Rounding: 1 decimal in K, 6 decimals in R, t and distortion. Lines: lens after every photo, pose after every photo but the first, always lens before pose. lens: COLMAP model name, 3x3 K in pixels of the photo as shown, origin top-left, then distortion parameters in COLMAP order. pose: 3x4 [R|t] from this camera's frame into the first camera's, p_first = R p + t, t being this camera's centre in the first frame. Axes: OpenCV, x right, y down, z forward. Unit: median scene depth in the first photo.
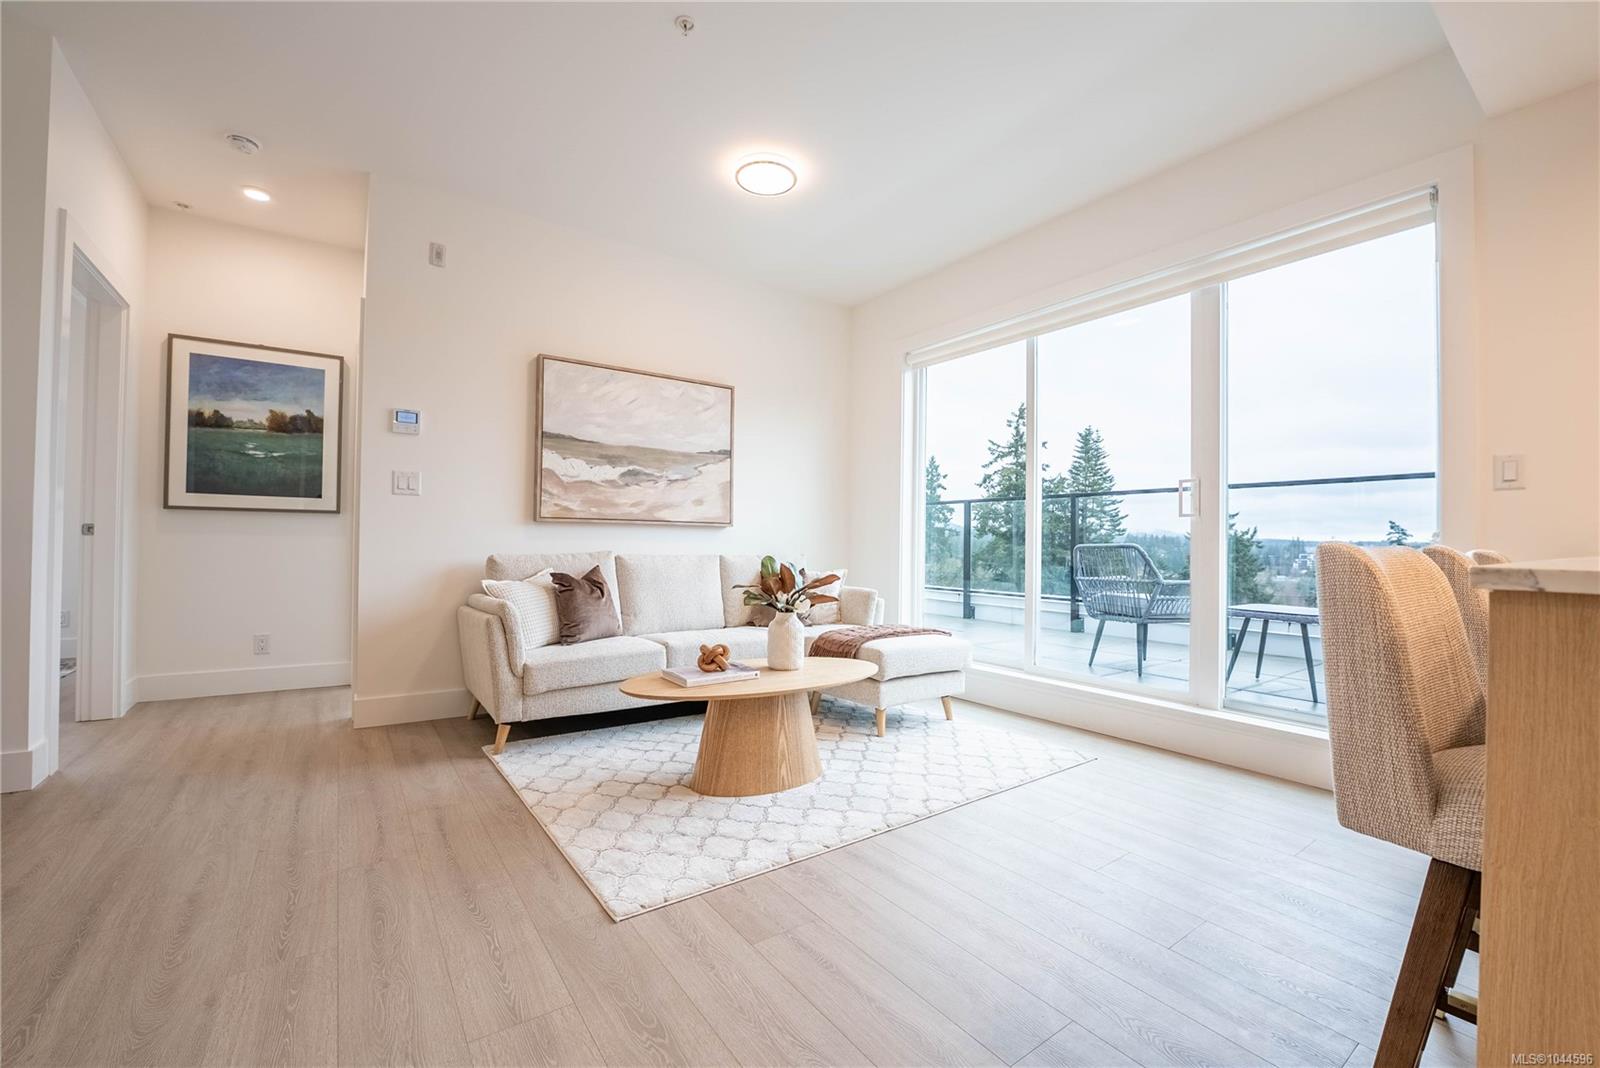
lens RADIAL K [[653.1, 0, 801.2], [0, 653.1, 538.6], [0, 0, 1]] dist [-0.022655, 0.000086]
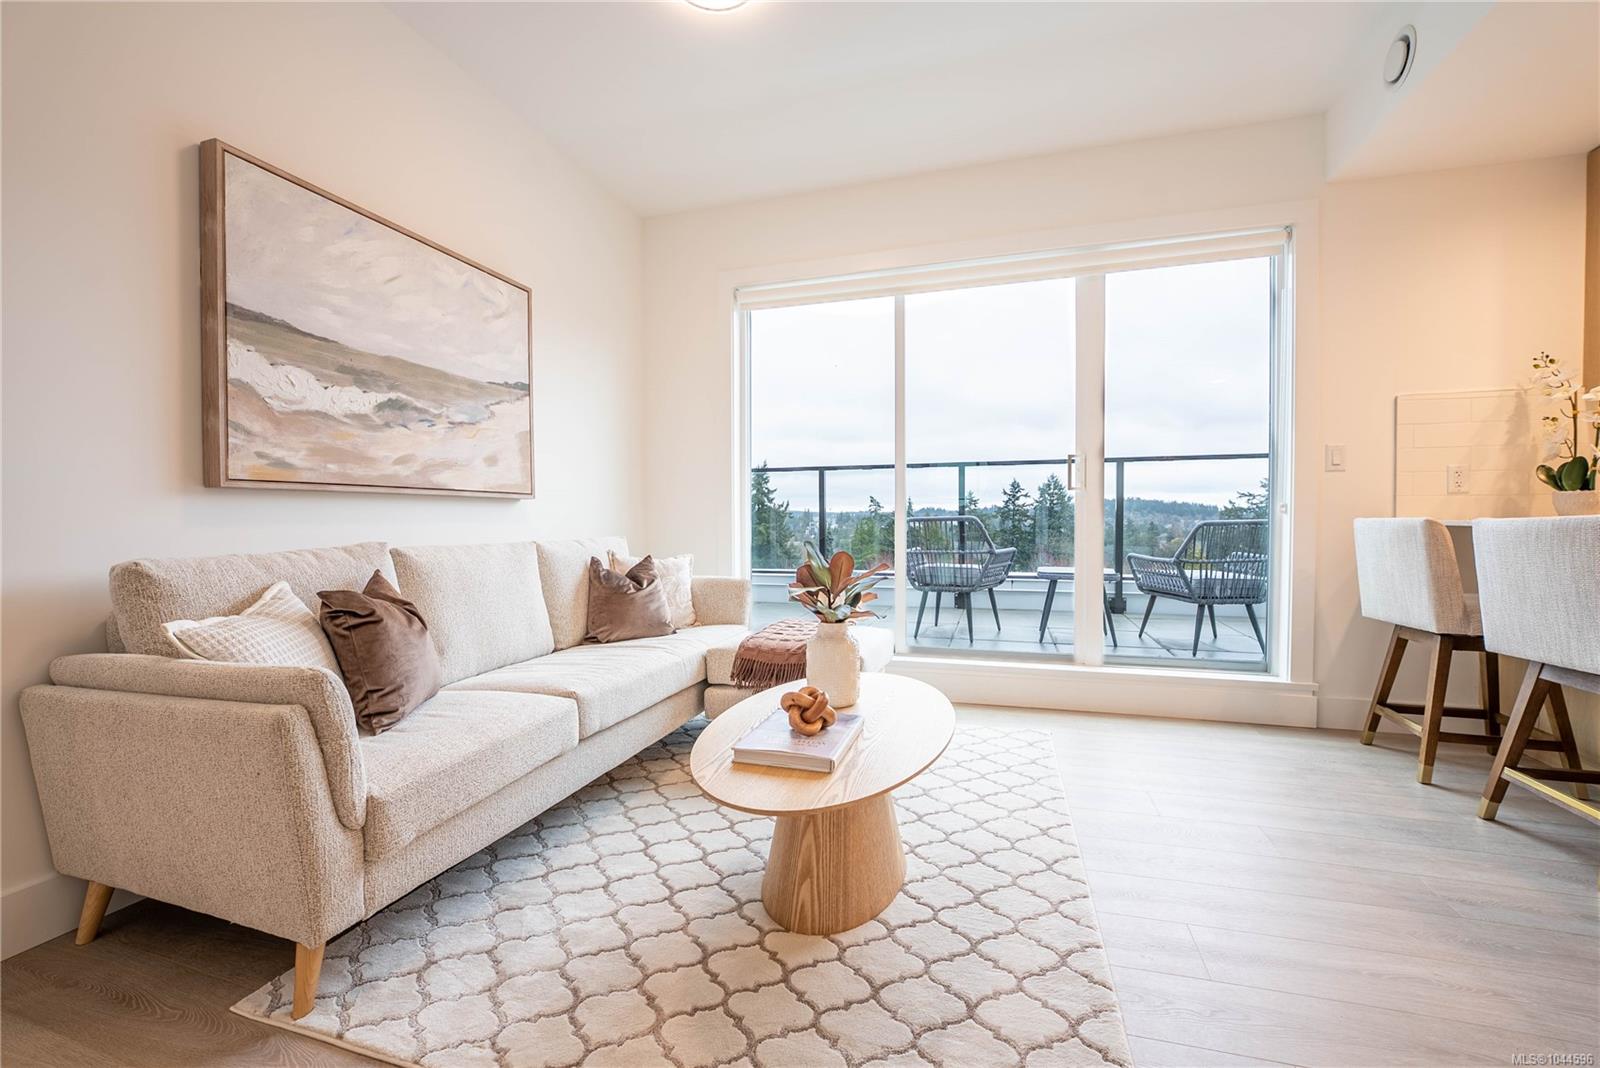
lens RADIAL K [[653.1, 0, 796.9], [0, 653.1, 536.0], [0, 0, 1]] dist [-0.022655, 0.000086]
pose [[0.798297, -0.031992, 0.601414, -0.345227], [0.010376, 0.999171, 0.039378, -0.004396], [-0.602175, -0.025195, 0.797966, 0.351896]]
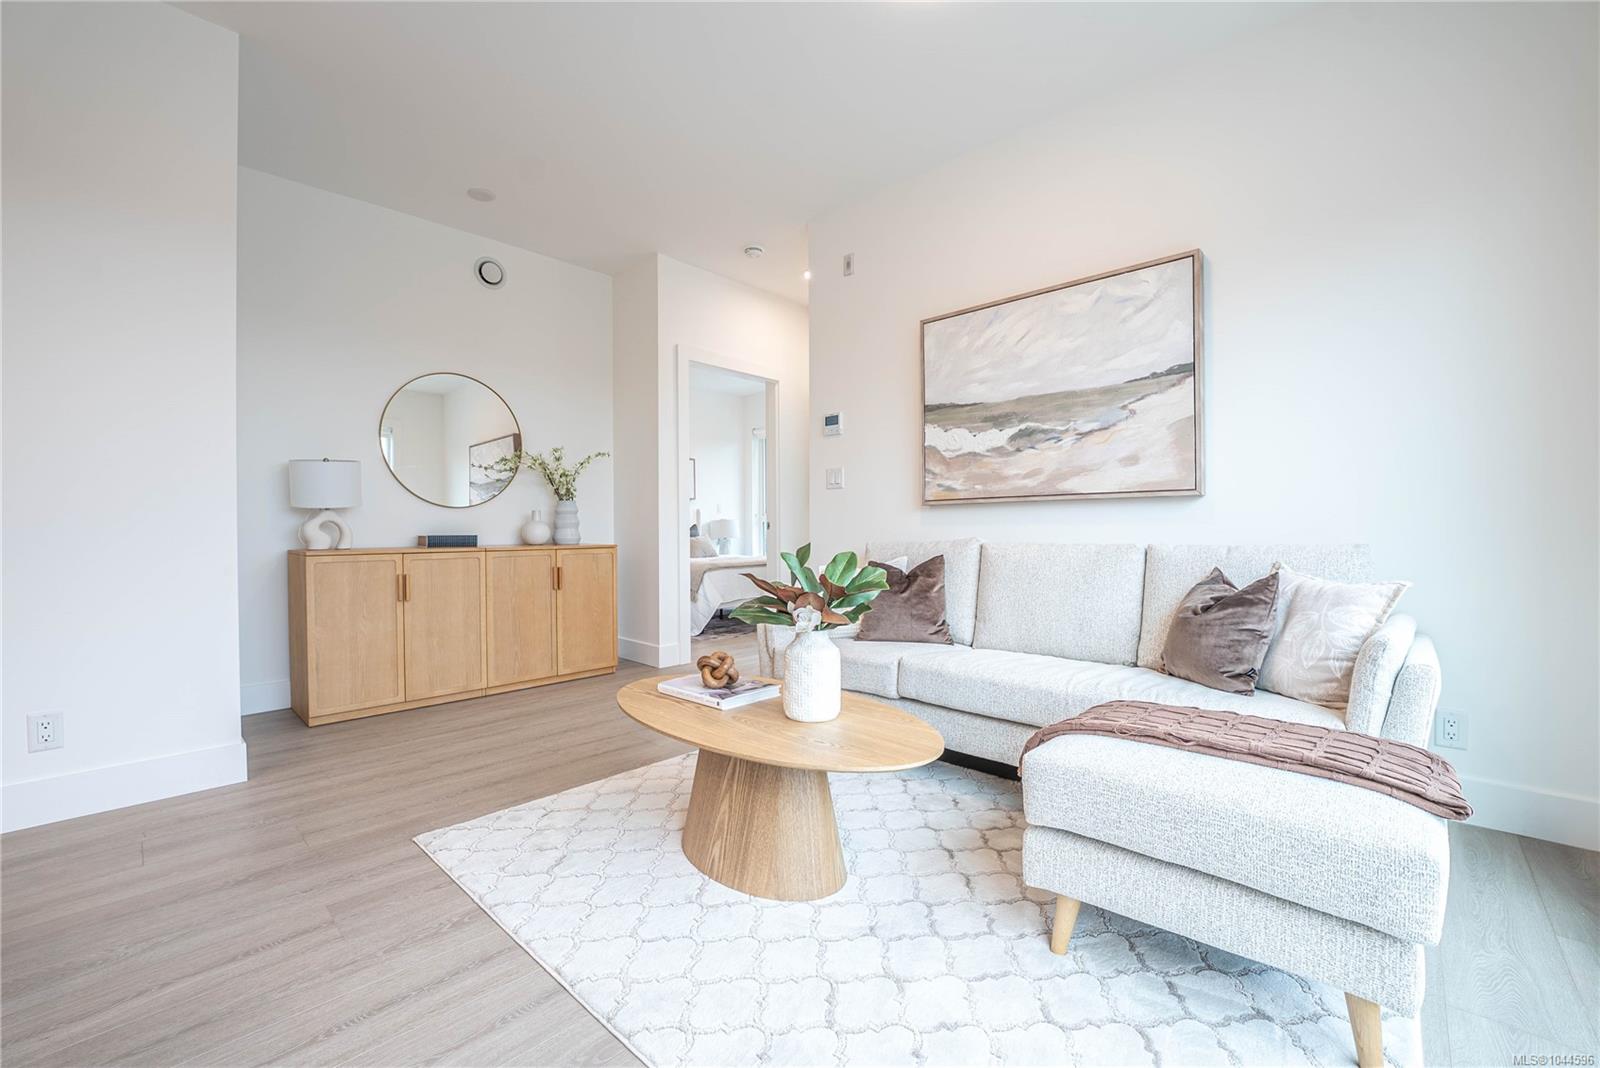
lens RADIAL K [[653.1, 0, 792.3], [0, 653.1, 535.7], [0, 0, 1]] dist [-0.022655, 0.000086]
pose [[0.192142, -0.007074, -0.981342, 0.447536], [0.015453, 0.999872, -0.004182, 0.016578], [0.981245, -0.014361, 0.192227, 0.634843]]
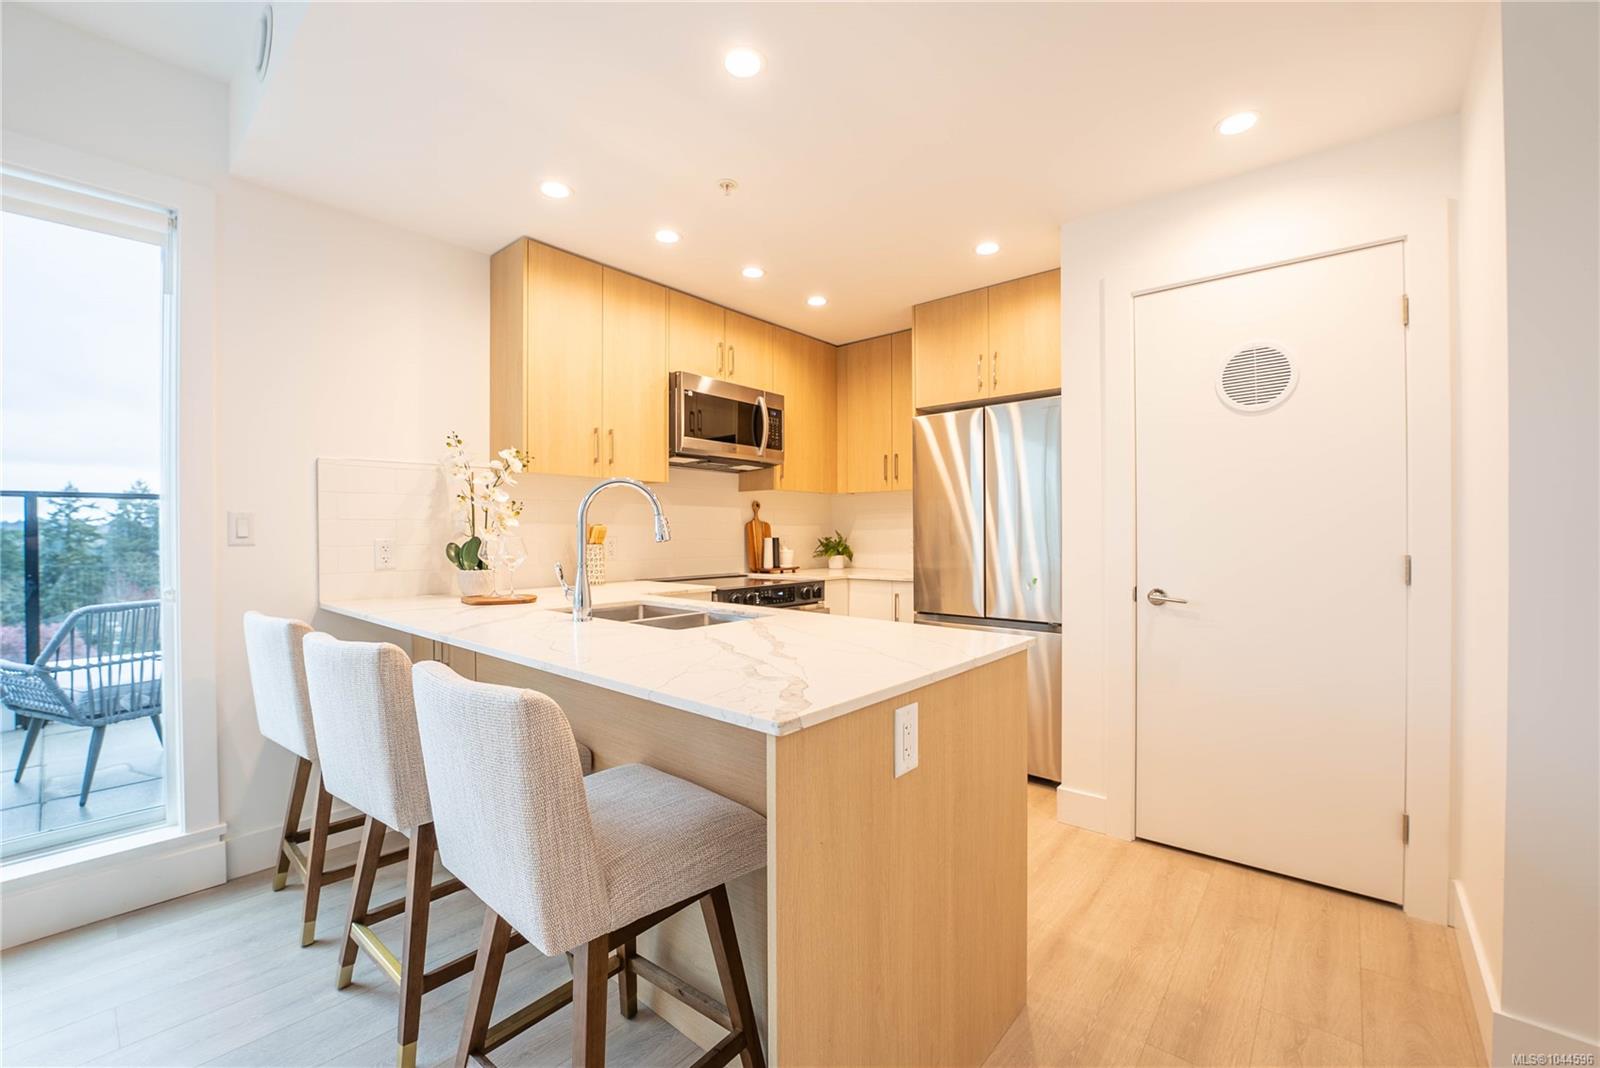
lens RADIAL K [[653.1, 0, 795.3], [0, 653.1, 531.9], [0, 0, 1]] dist [-0.022655, 0.000086]
pose [[-0.240771, -0.011605, 0.970513, -0.068928], [-0.004821, 0.999930, 0.010760, -0.067677], [-0.970570, -0.002088, -0.240810, 0.218707]]
